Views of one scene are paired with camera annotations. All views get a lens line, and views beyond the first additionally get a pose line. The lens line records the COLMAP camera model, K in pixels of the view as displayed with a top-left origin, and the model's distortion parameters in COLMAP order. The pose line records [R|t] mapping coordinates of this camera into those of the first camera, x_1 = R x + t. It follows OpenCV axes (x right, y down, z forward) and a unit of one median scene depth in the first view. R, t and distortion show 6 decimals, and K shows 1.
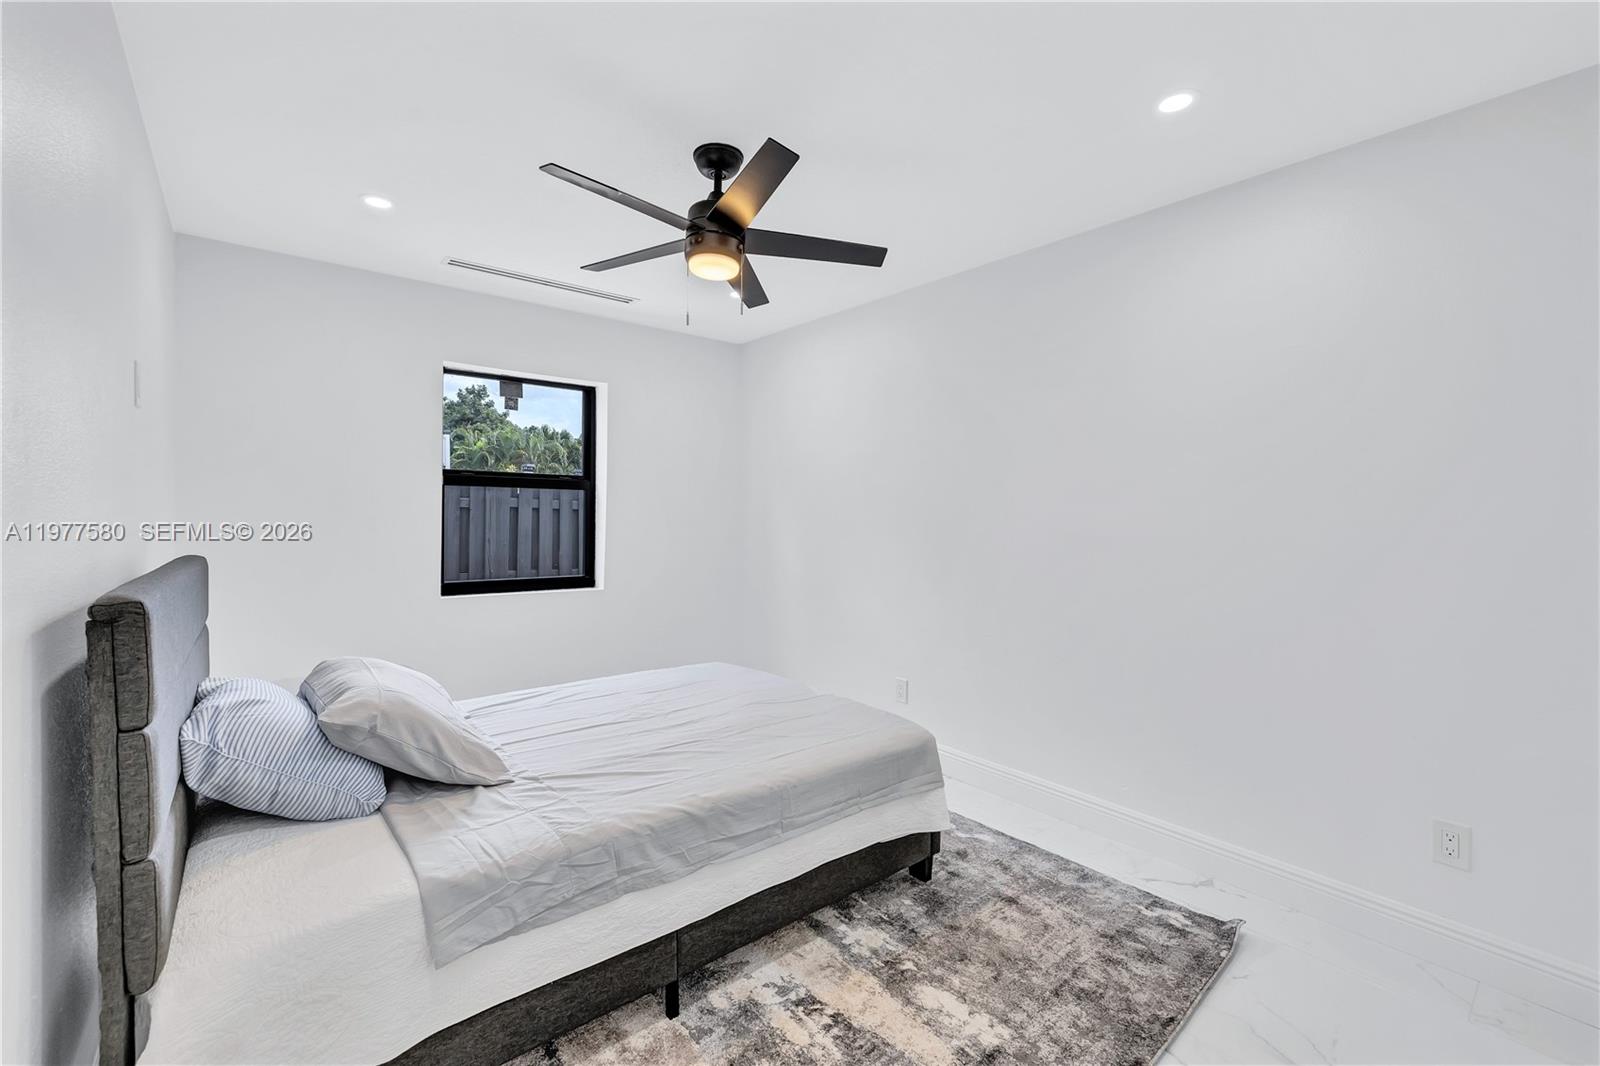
lens RADIAL K [[687.0, 0, 788.3], [0, 687.0, 518.5], [0, 0, 1]] dist [0.019290, 0.000051]
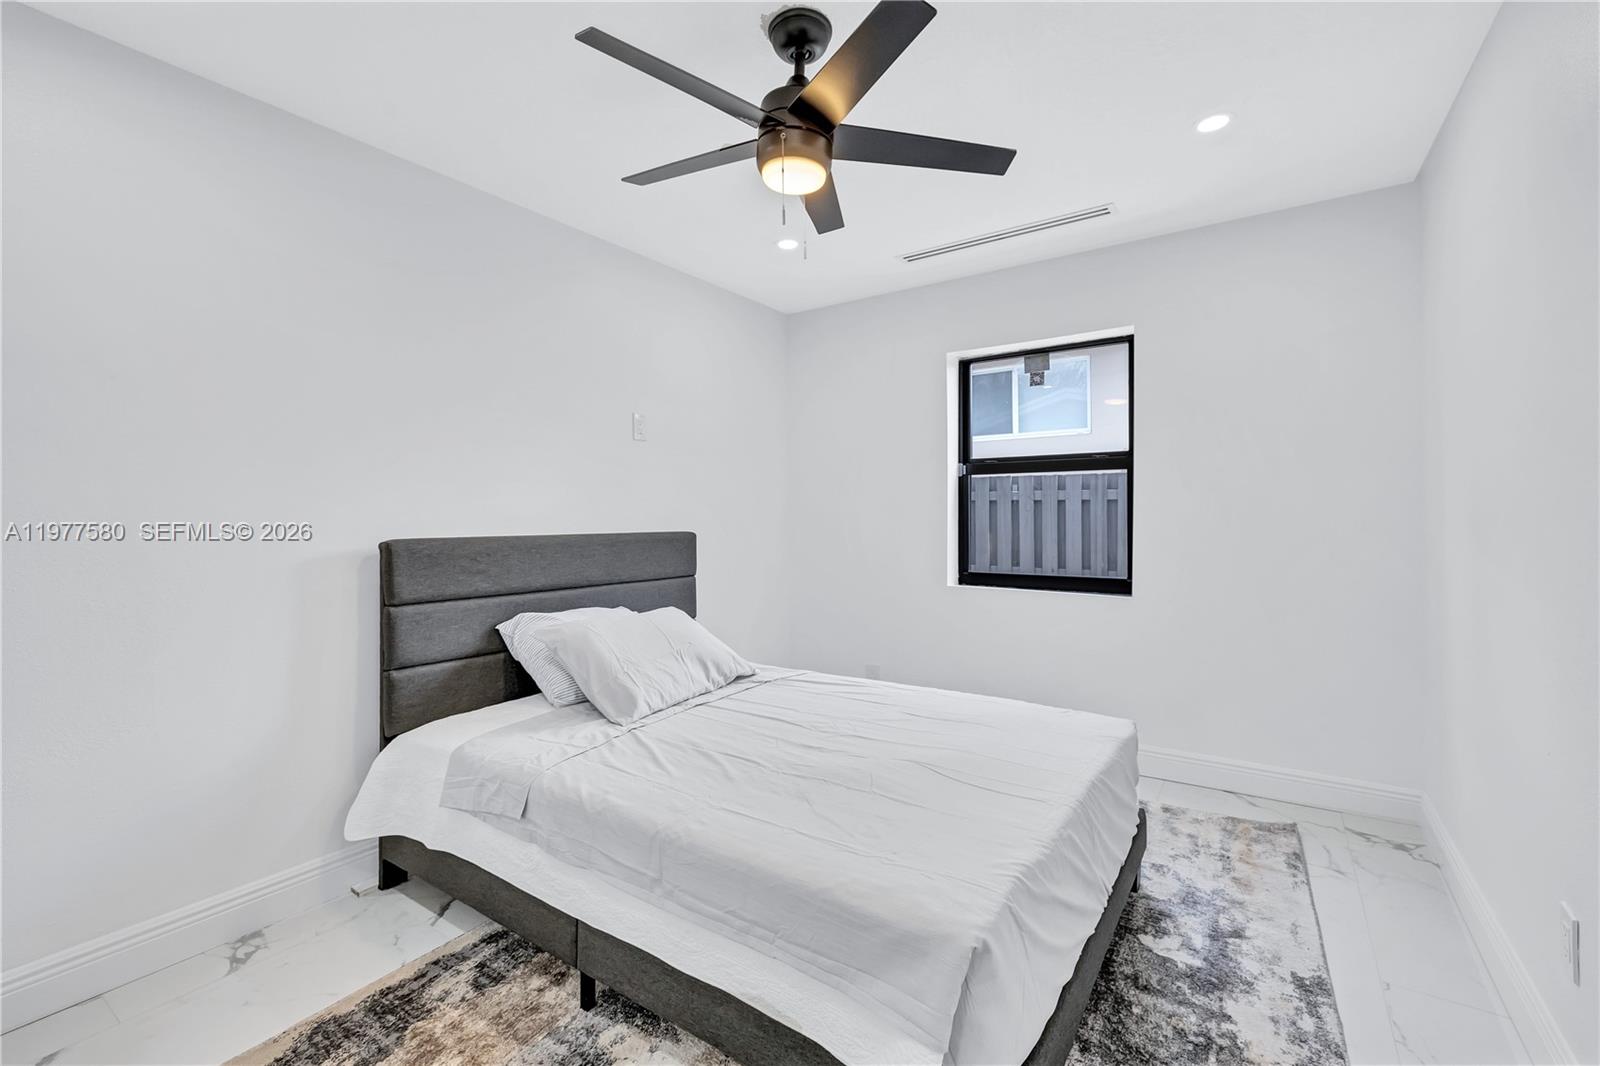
lens RADIAL K [[687.0, 0, 788.3], [0, 687.0, 518.5], [0, 0, 1]] dist [0.019290, 0.000051]
pose [[0.280338, -0.001409, -0.959900, 0.644602], [0.003132, 0.999995, -0.000554, 0.026257], [0.959896, -0.002851, 0.280341, 0.762553]]
